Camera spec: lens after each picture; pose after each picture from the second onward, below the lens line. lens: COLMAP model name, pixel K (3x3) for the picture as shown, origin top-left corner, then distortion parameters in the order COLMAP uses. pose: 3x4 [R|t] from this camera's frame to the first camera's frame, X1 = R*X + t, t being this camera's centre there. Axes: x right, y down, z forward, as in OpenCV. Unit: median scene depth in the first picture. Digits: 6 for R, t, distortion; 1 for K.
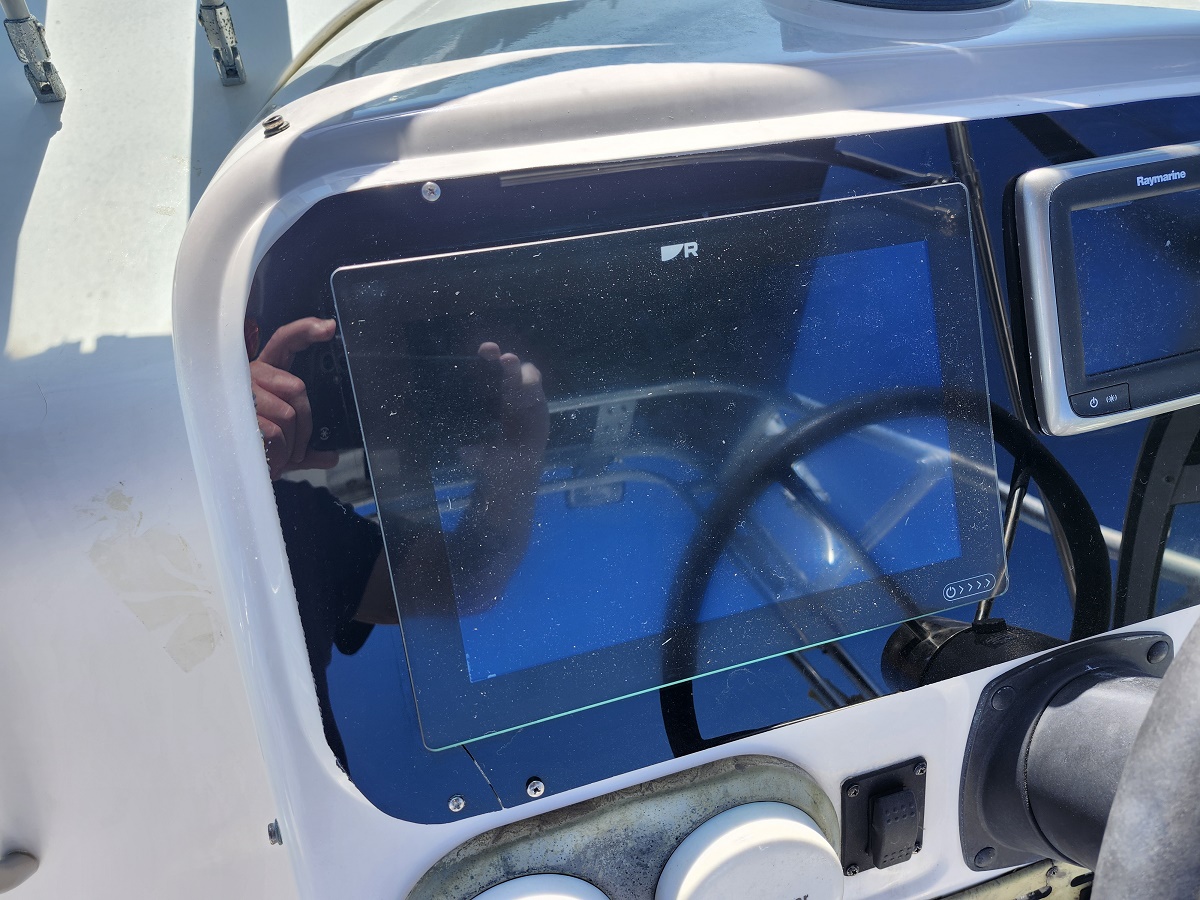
lens RADIAL K [[806.0, 0, 599.3], [0, 806.0, 431.0], [0, 0, 1]] dist [0.005119, -0.001873]
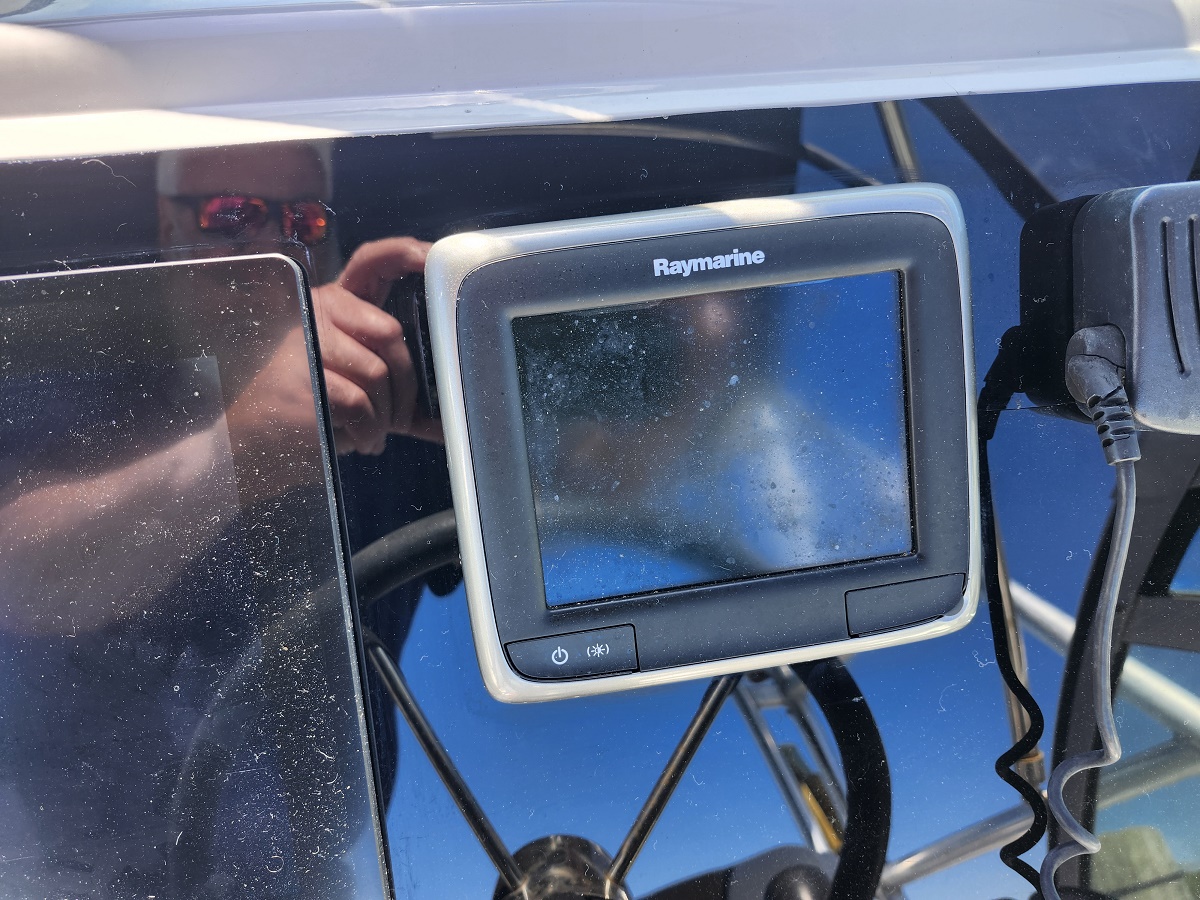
lens RADIAL K [[806.2, 0, 600.0], [0, 806.2, 407.9], [0, 0, 1]] dist [0.009950, -0.000797]
pose [[0.990214, 0.085476, -0.110315, 0.694796], [-0.081930, 0.995977, 0.036289, -0.231404], [0.112973, -0.026896, 0.993234, 0.457943]]
